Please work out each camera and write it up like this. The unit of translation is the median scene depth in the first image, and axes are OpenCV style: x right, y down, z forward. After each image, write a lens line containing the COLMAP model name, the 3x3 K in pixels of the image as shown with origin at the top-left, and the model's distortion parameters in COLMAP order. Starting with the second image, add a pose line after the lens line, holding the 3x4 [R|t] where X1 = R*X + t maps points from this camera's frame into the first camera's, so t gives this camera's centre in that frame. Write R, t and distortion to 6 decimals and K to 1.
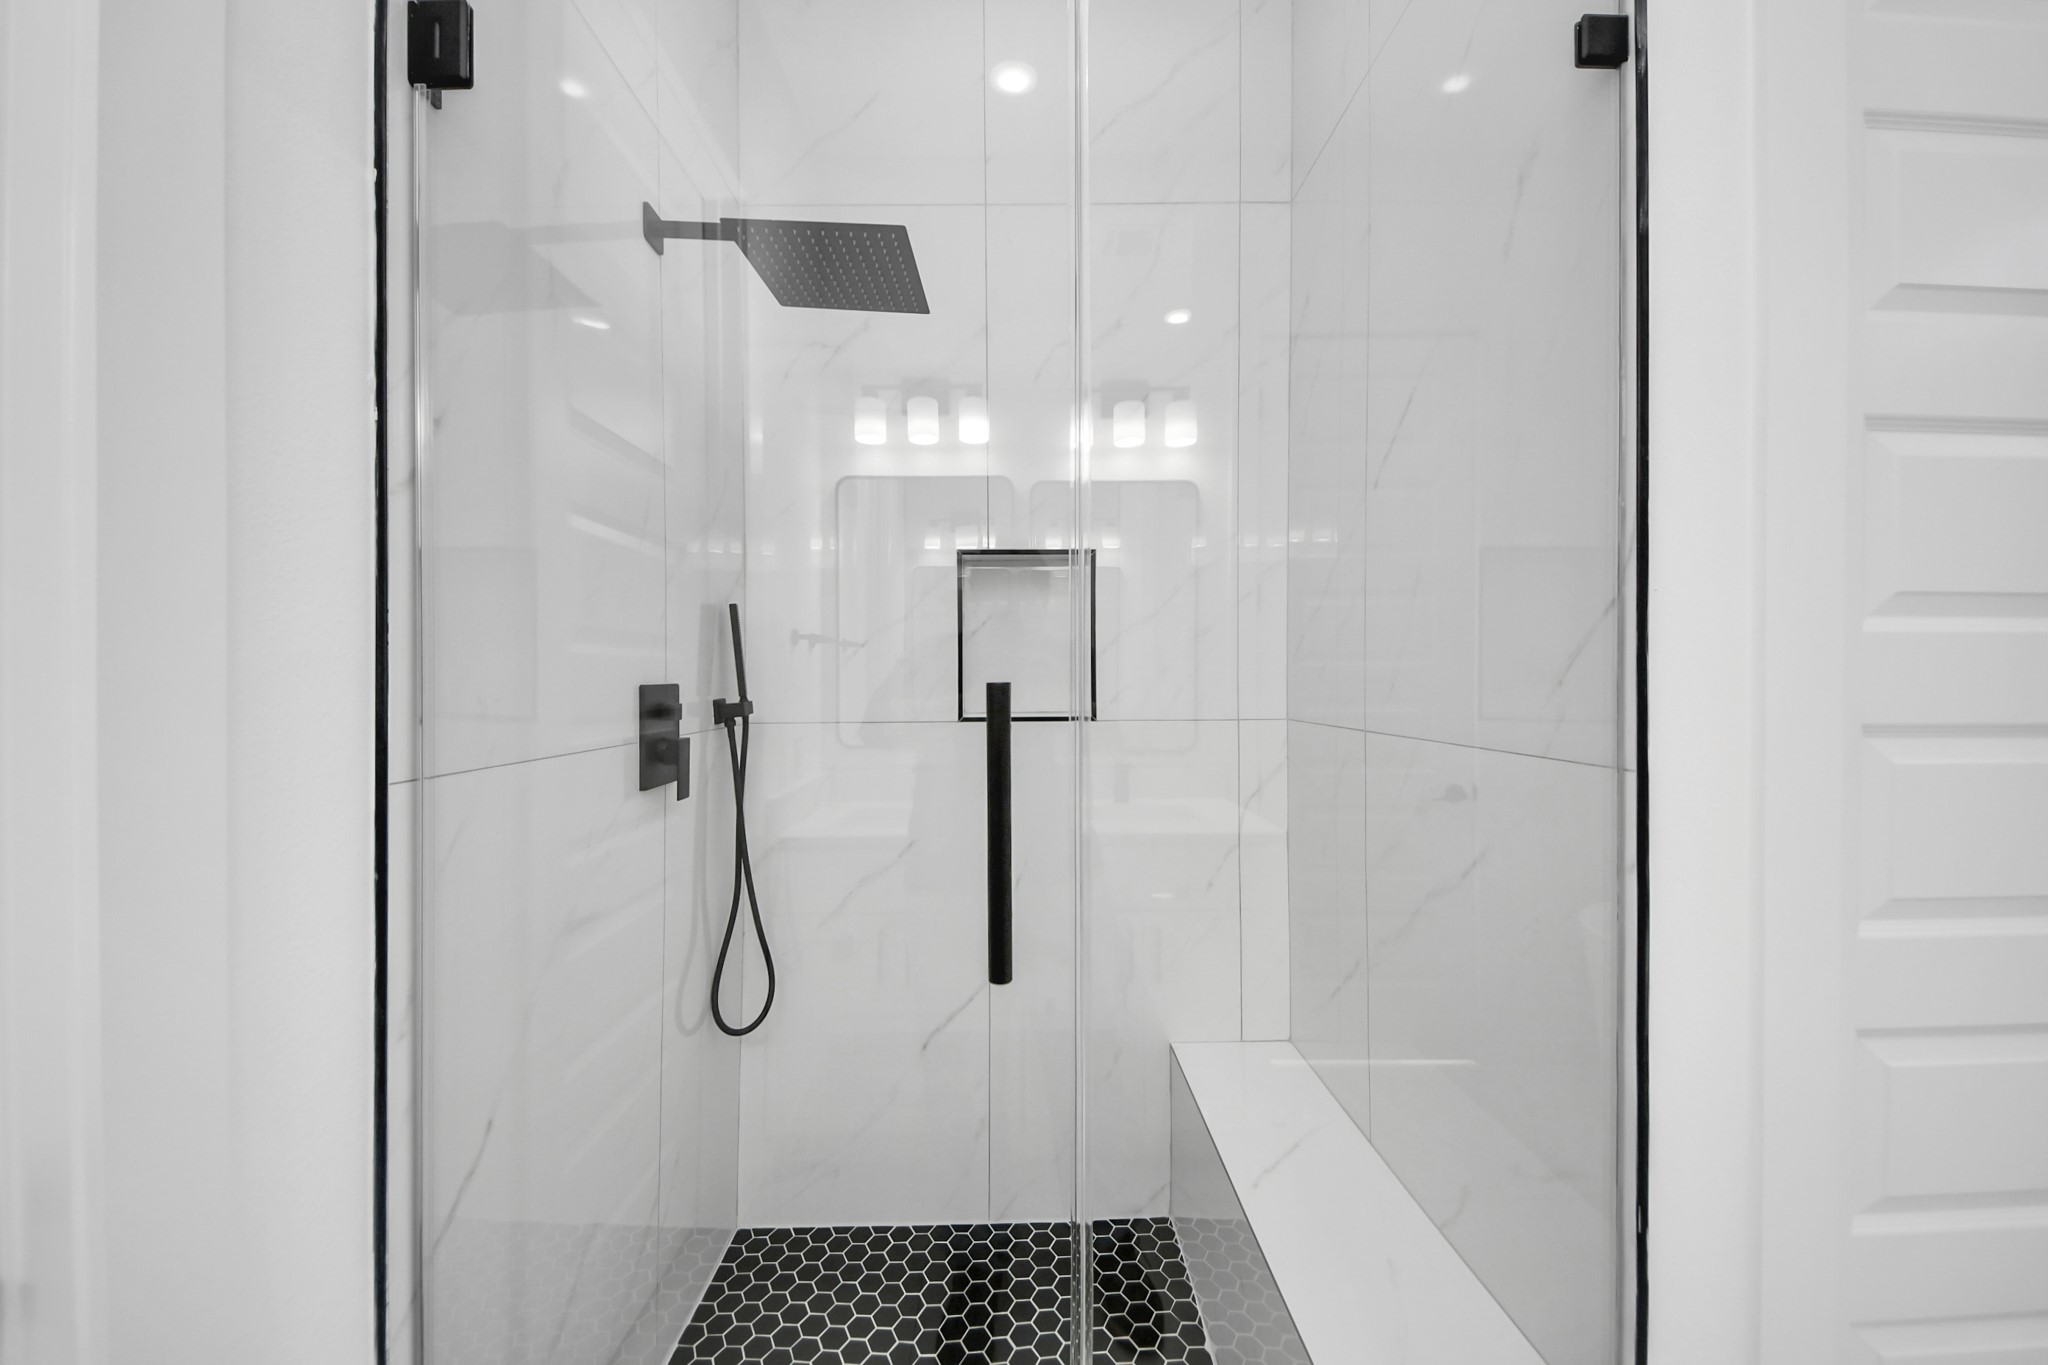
lens RADIAL K [[755.7, 0, 1024.0], [0, 755.7, 682.5], [0, 0, 1]] dist [0.001525, -0.000001]
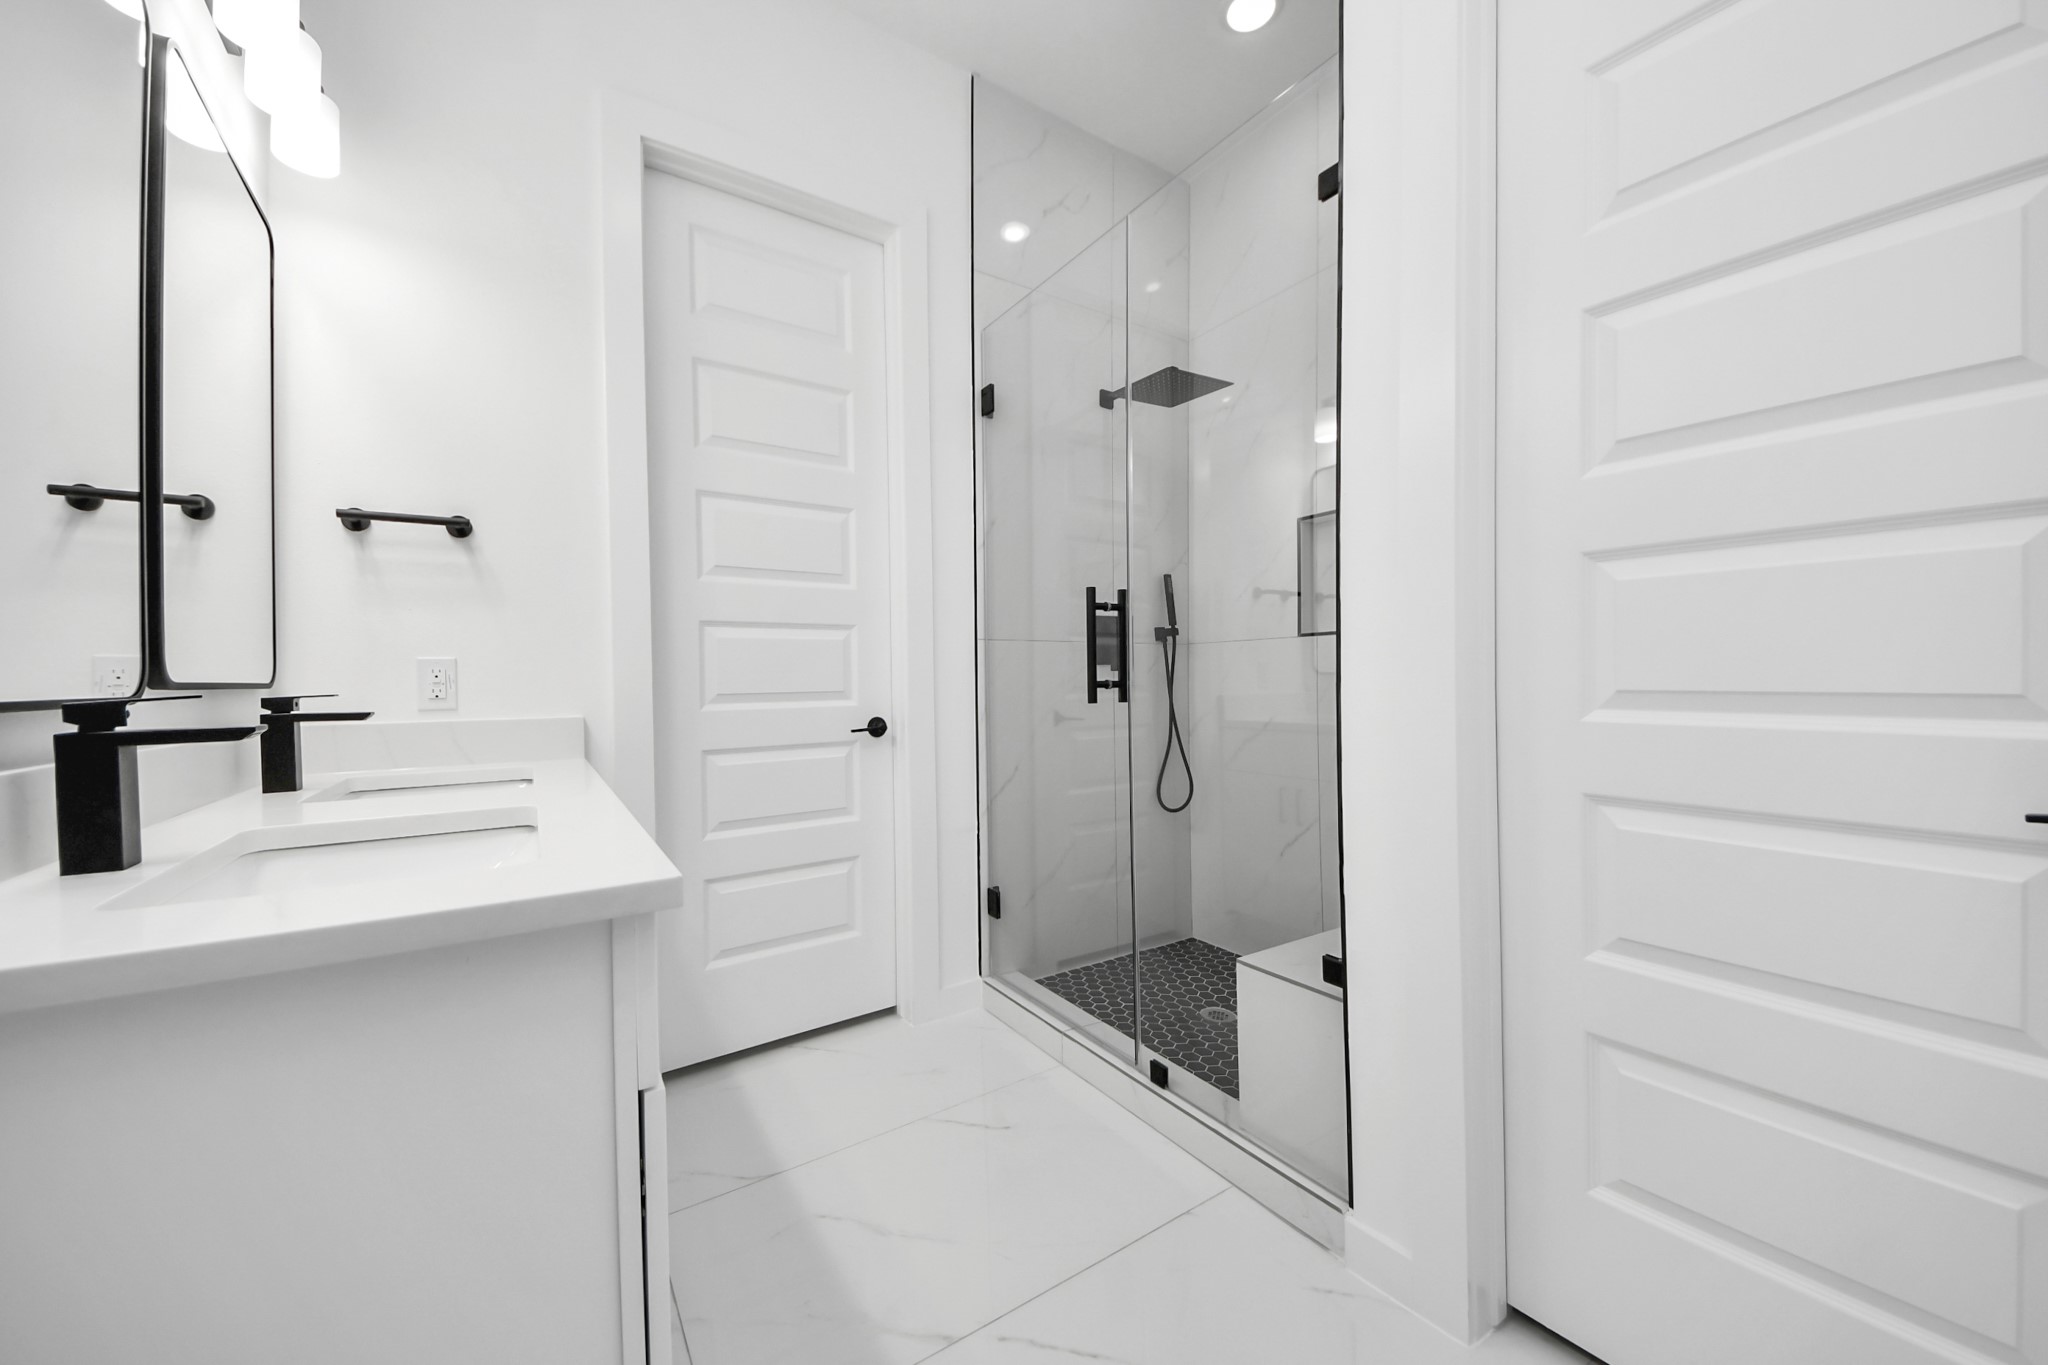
lens RADIAL K [[747.6, 0, 995.7], [0, 747.6, 683.7], [0, 0, 1]] dist [0.002994, -0.009033]
pose [[0.510909, 0.001135, -0.859634, 0.932550], [0.004277, 0.999983, 0.003862, 0.148686], [0.859624, -0.005650, 0.510895, -0.269144]]
